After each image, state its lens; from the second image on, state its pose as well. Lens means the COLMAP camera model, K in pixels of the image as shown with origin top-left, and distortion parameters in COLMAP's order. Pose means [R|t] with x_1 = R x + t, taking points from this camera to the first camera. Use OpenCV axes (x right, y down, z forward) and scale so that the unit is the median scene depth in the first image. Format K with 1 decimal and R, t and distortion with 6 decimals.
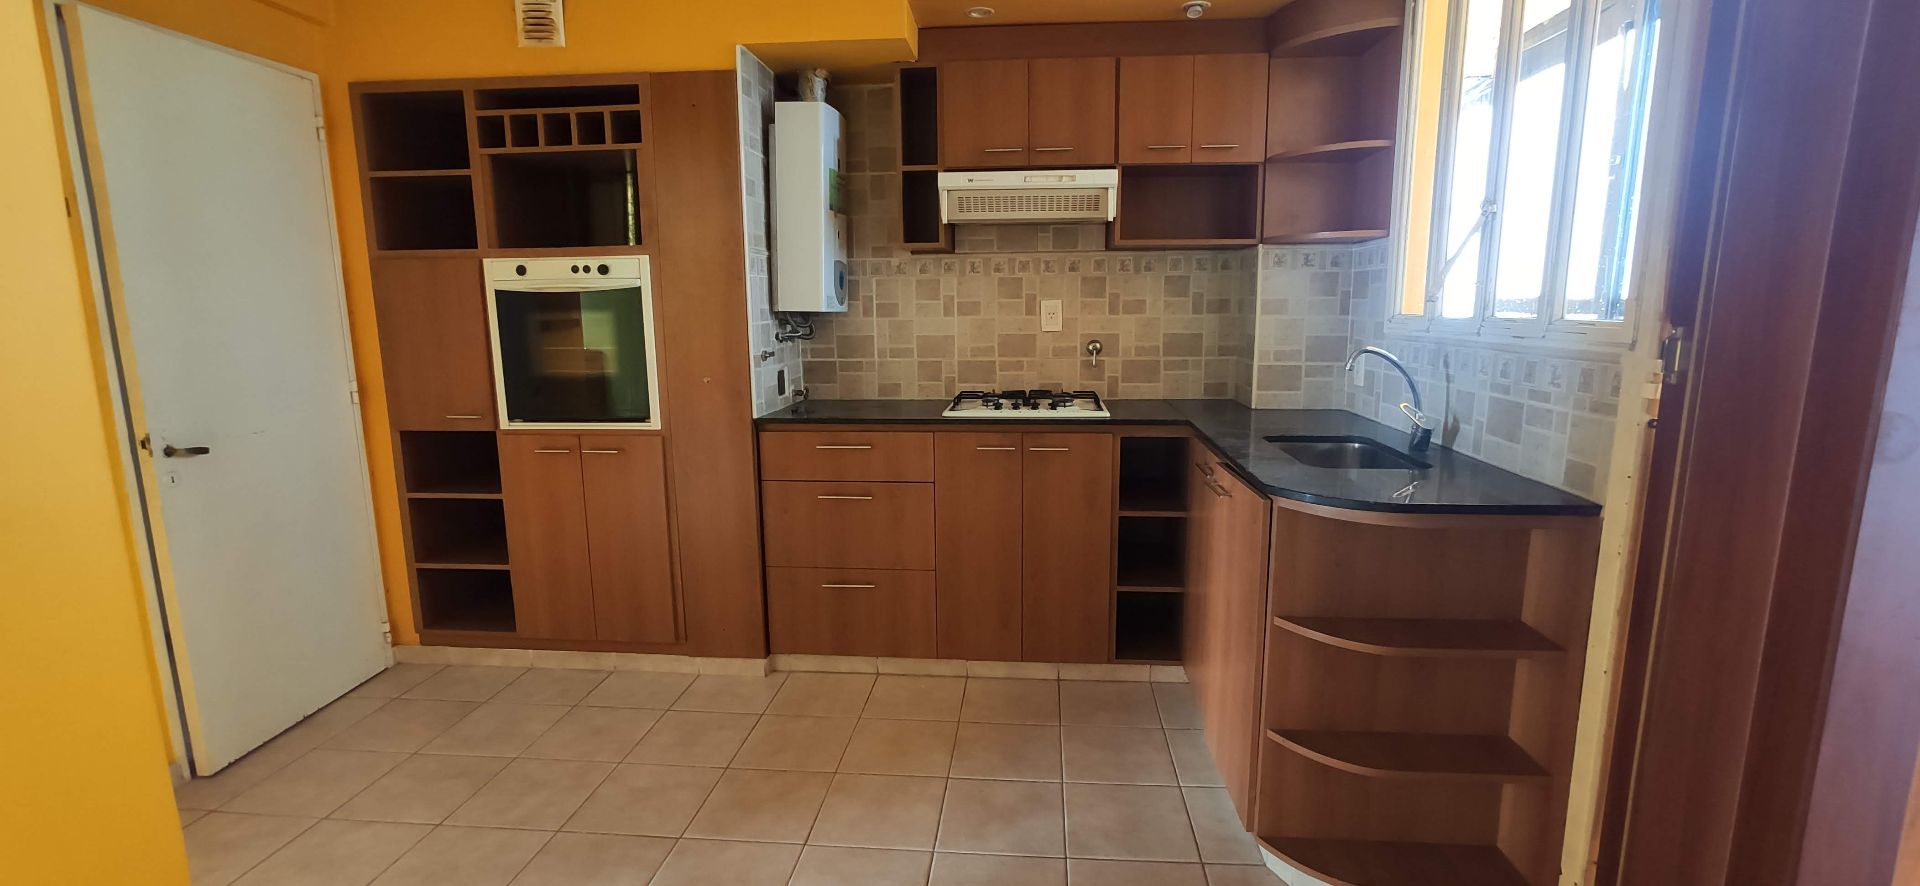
lens RADIAL K [[839.3, 0, 962.7], [0, 839.3, 447.4], [0, 0, 1]] dist [-0.022543, 0.000224]
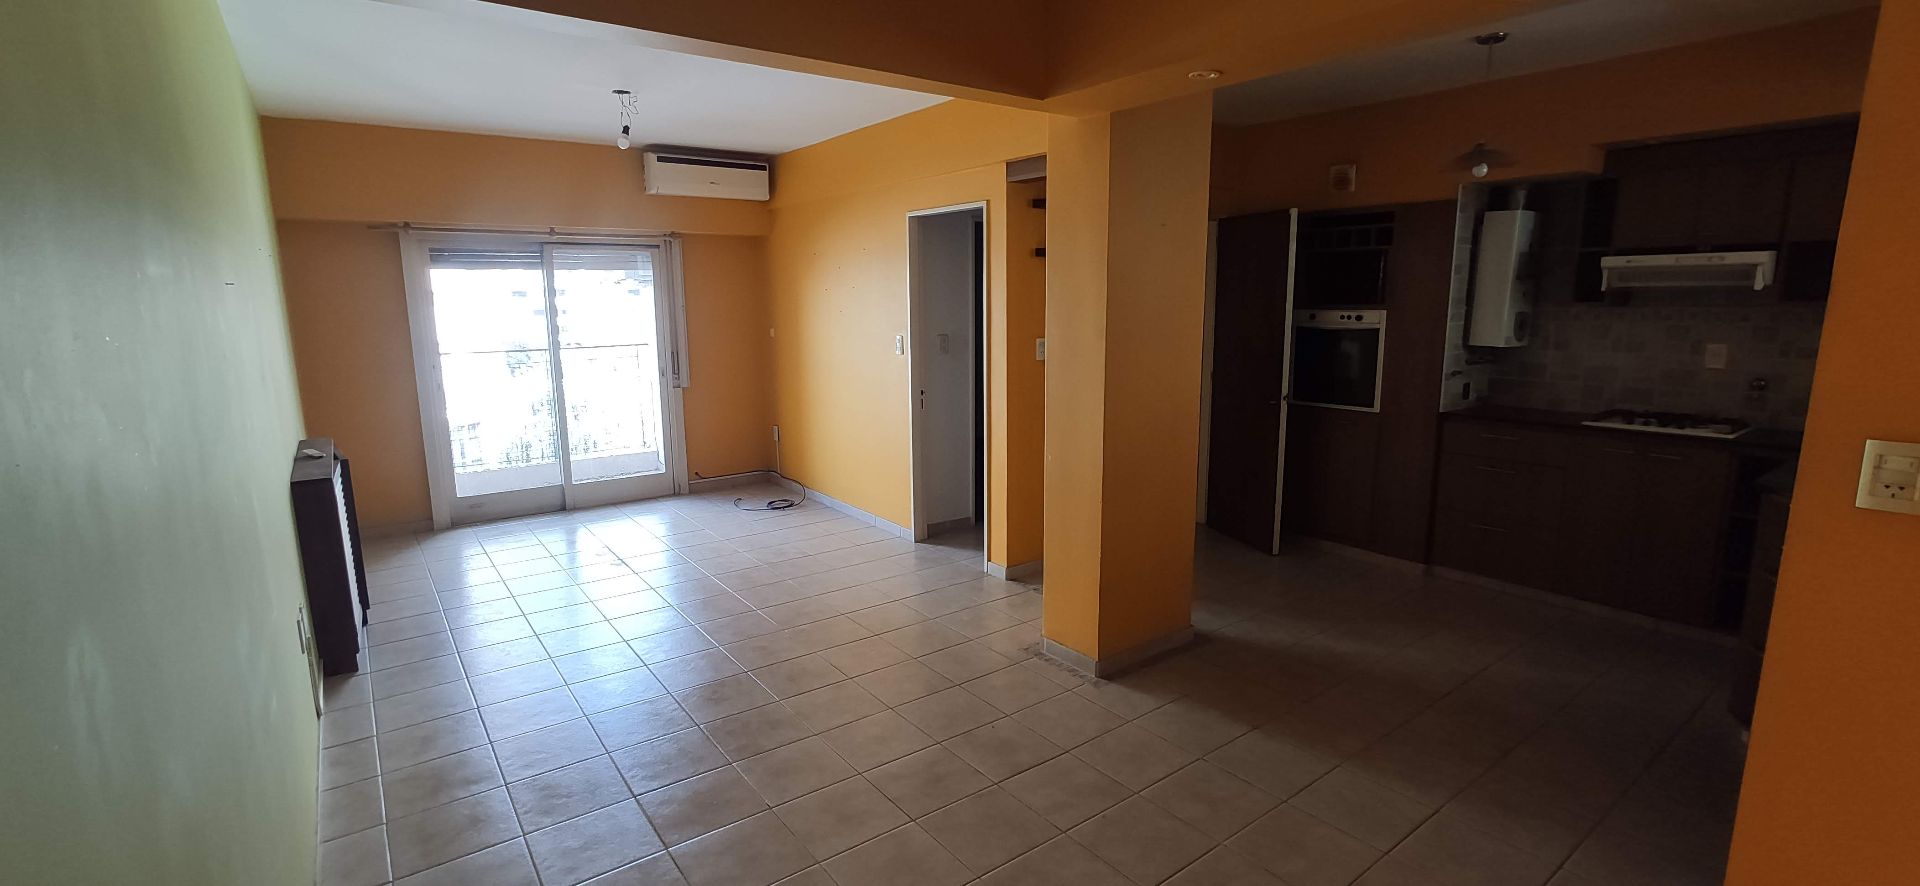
lens RADIAL K [[839.3, 0, 962.7], [0, 839.3, 447.4], [0, 0, 1]] dist [-0.022543, 0.000224]
pose [[0.672605, 0.133140, -0.727926, 0.291417], [-0.124679, 0.990008, 0.065872, 0.039318], [0.729423, 0.046451, 0.682484, -0.714630]]
